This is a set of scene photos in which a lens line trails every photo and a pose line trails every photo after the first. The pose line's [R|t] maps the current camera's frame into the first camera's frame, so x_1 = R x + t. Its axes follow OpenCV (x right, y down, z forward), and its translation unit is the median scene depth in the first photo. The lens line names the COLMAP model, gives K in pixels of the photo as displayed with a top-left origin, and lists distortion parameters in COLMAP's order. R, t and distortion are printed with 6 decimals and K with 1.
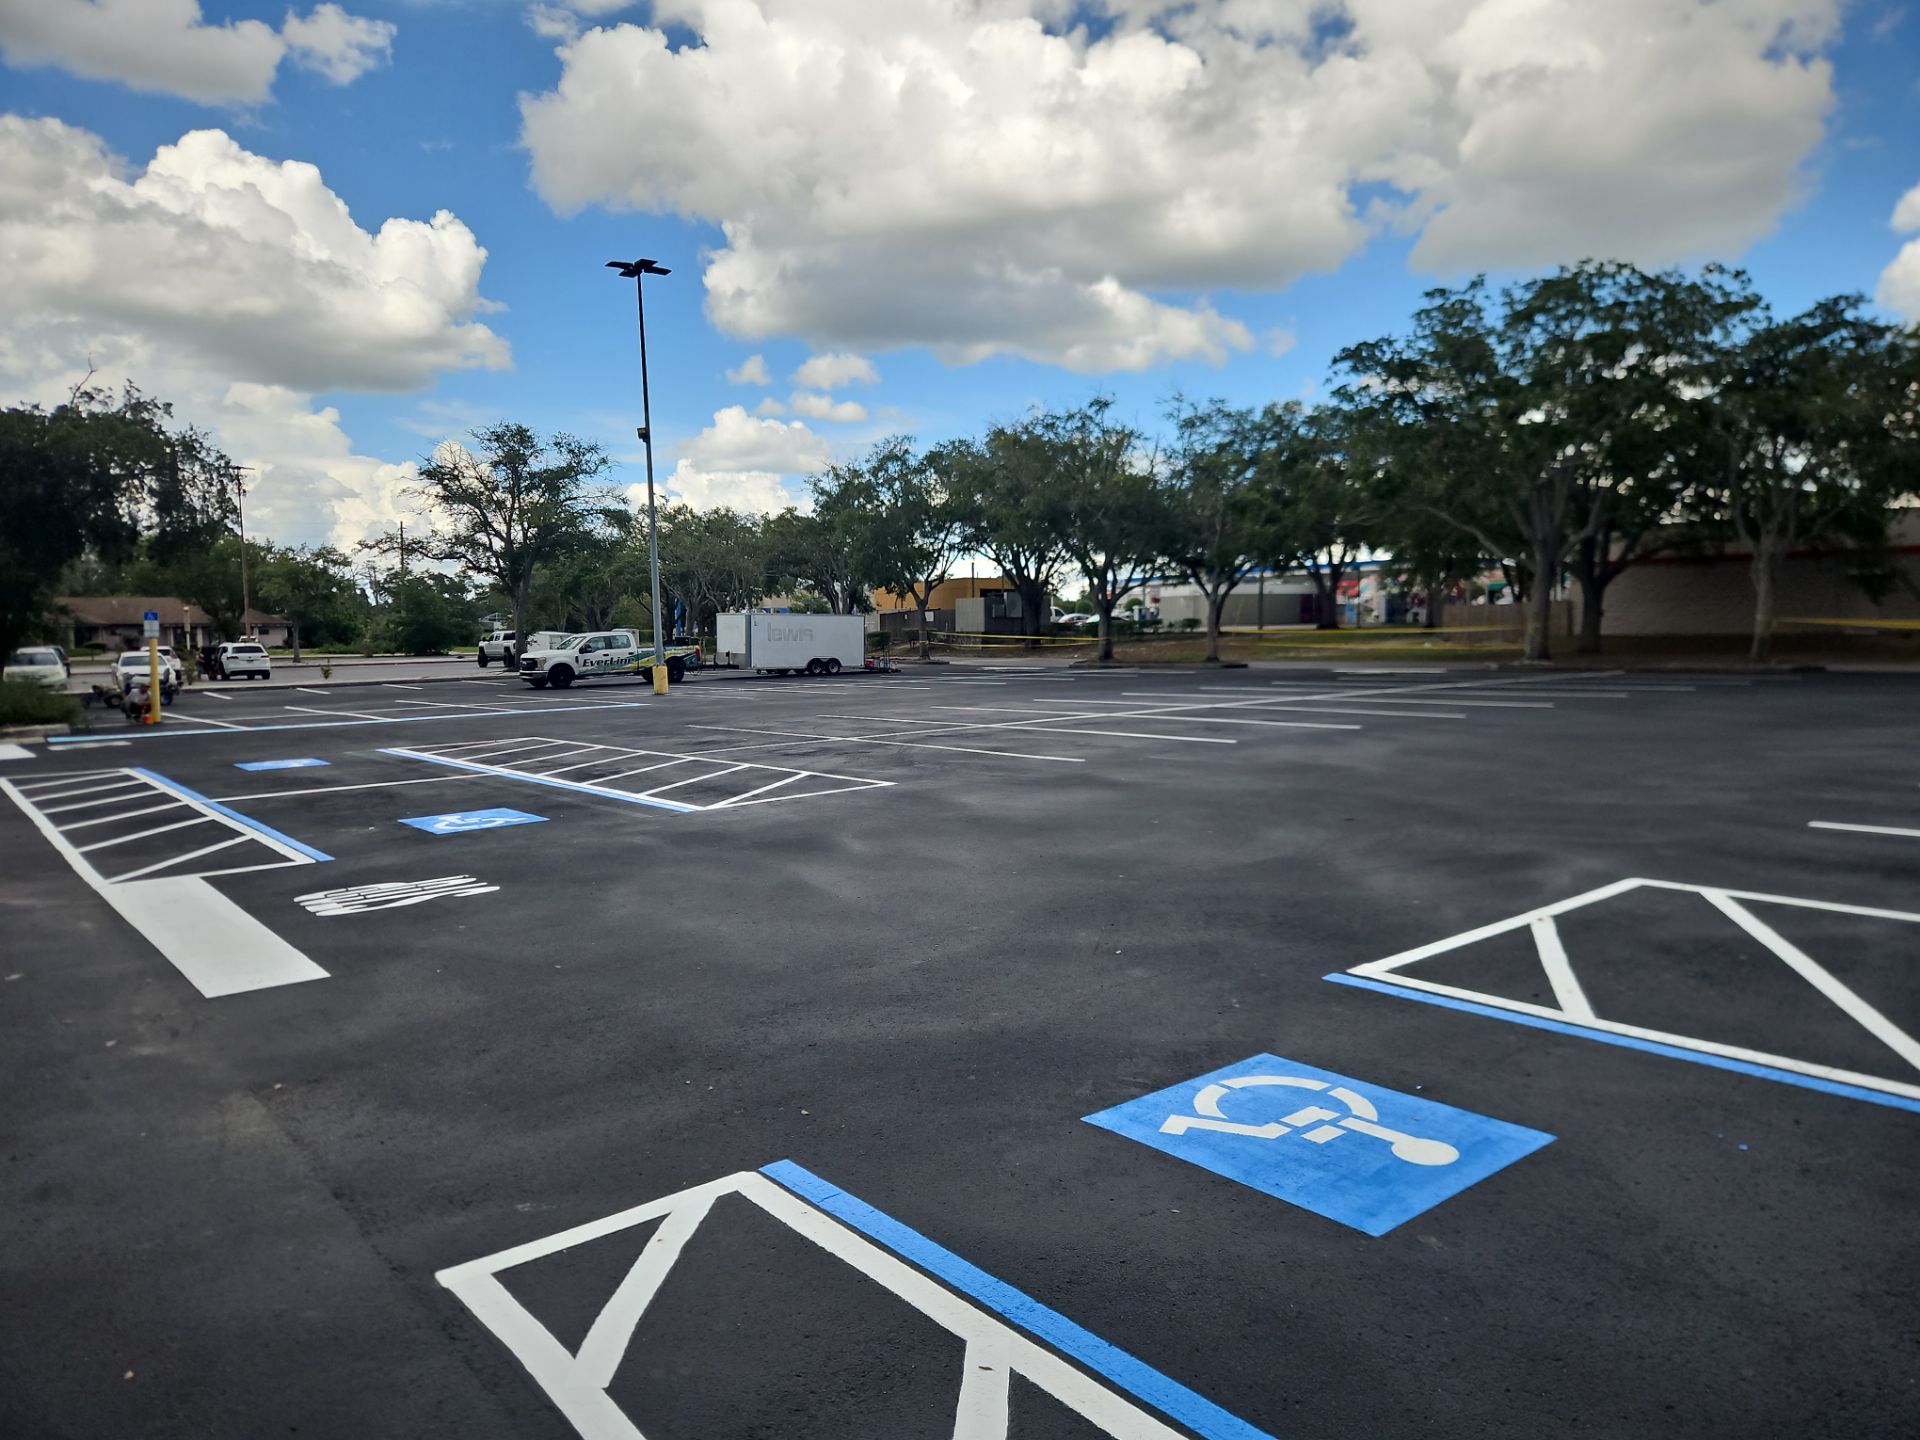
lens RADIAL K [[1284.9, 0, 957.8], [0, 1284.9, 720.7], [0, 0, 1]] dist [0.089265, -0.086795]
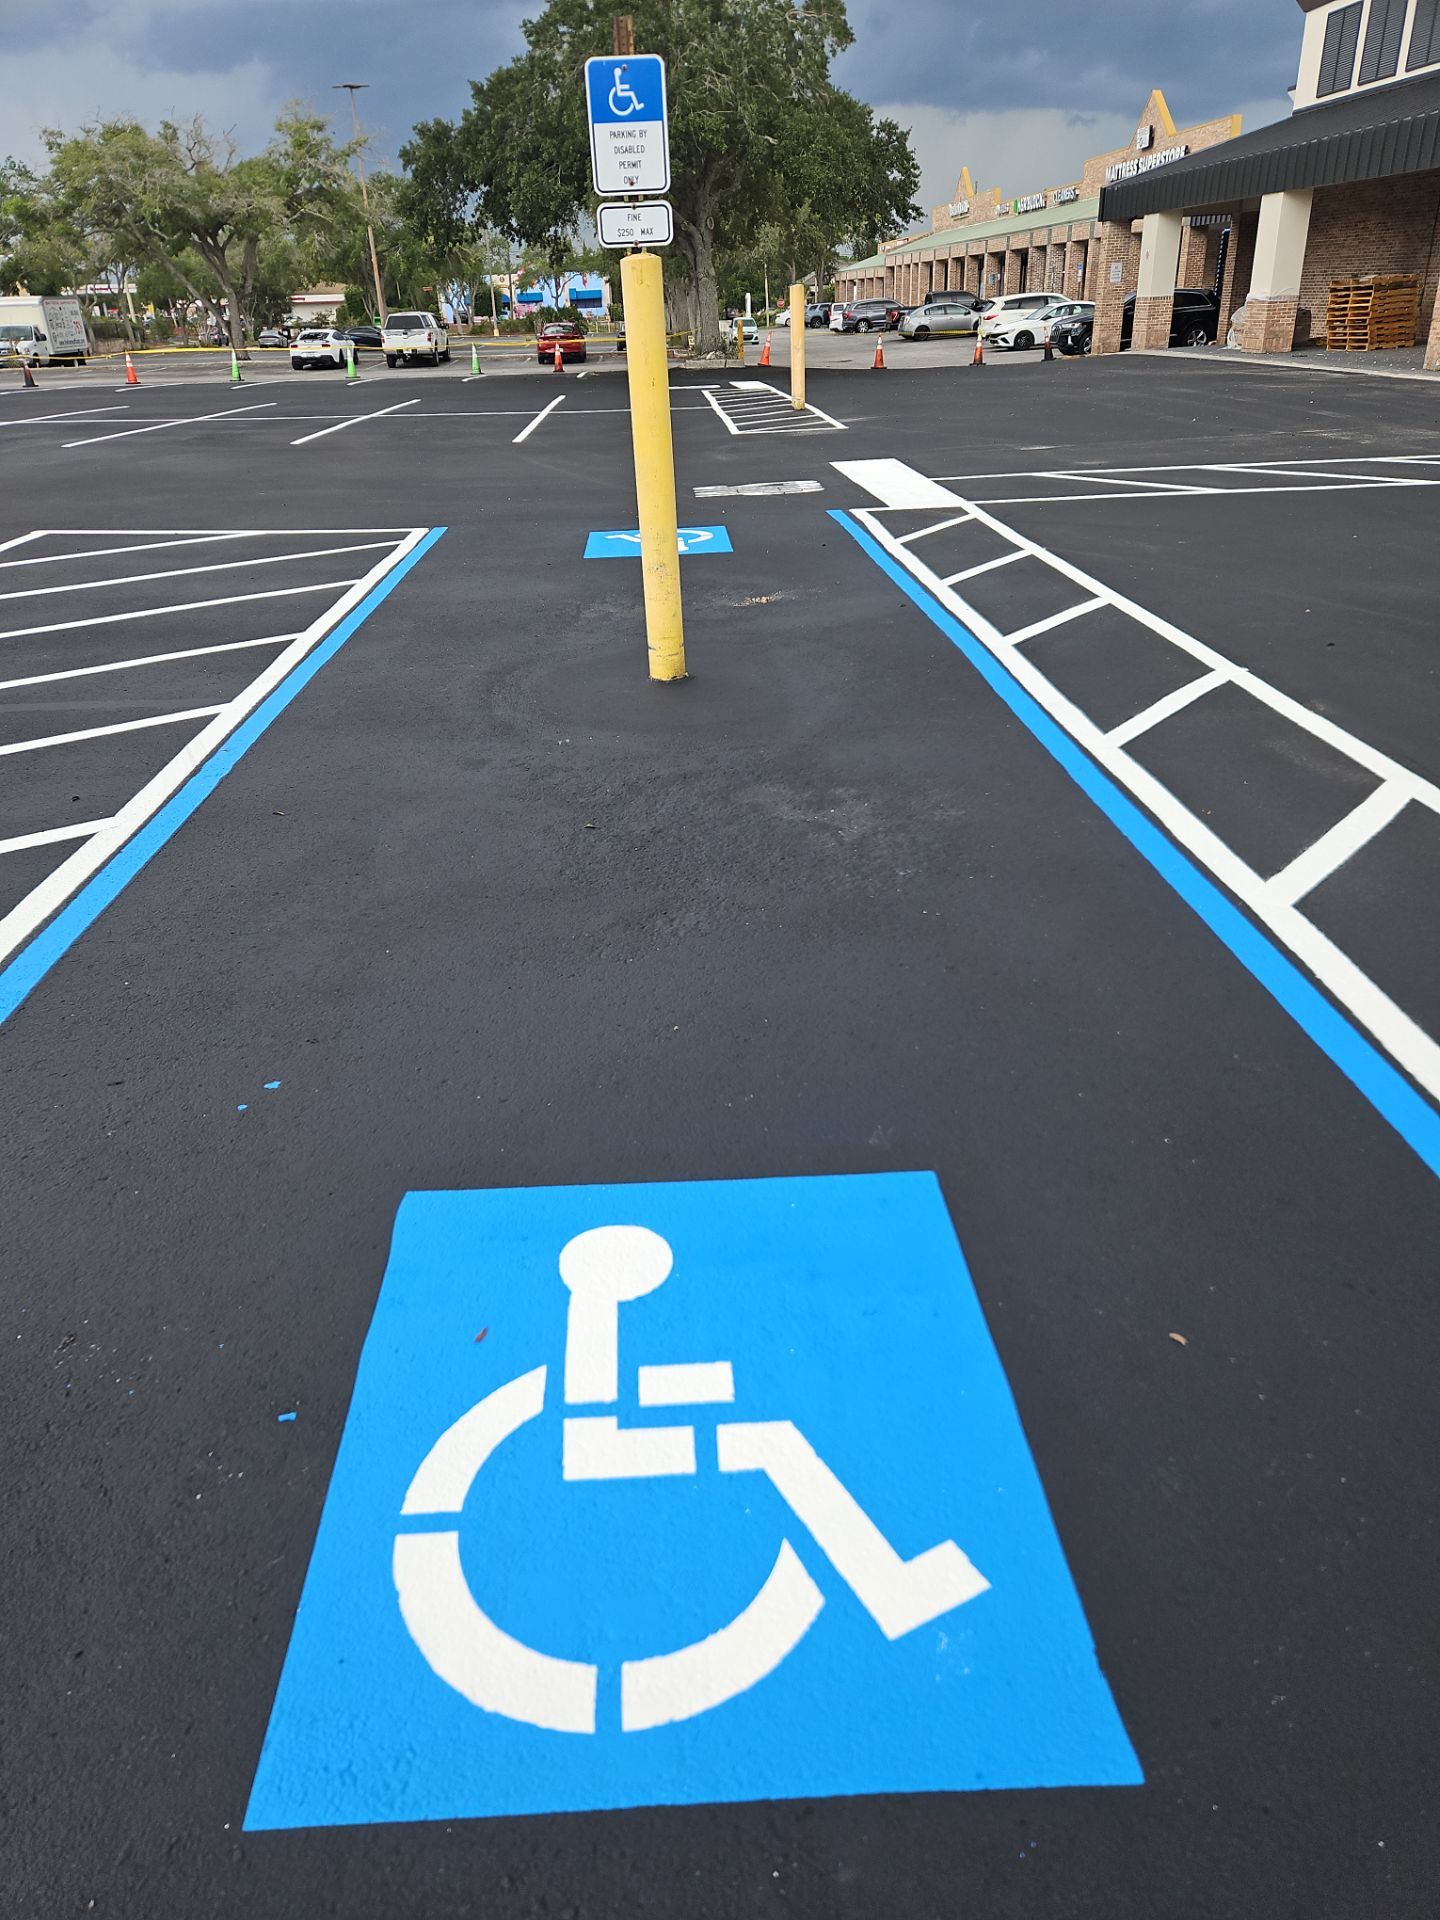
lens RADIAL K [[1292.3, 0, 720.0], [0, 1292.3, 960.0], [0, 0, 1]] dist [0.054056, -0.038650]
pose [[-0.801515, -0.233006, 0.550710, 0.047237], [0.088344, 0.864711, 0.494439, -0.045782], [-0.591413, 0.444952, -0.672494, 1.217270]]
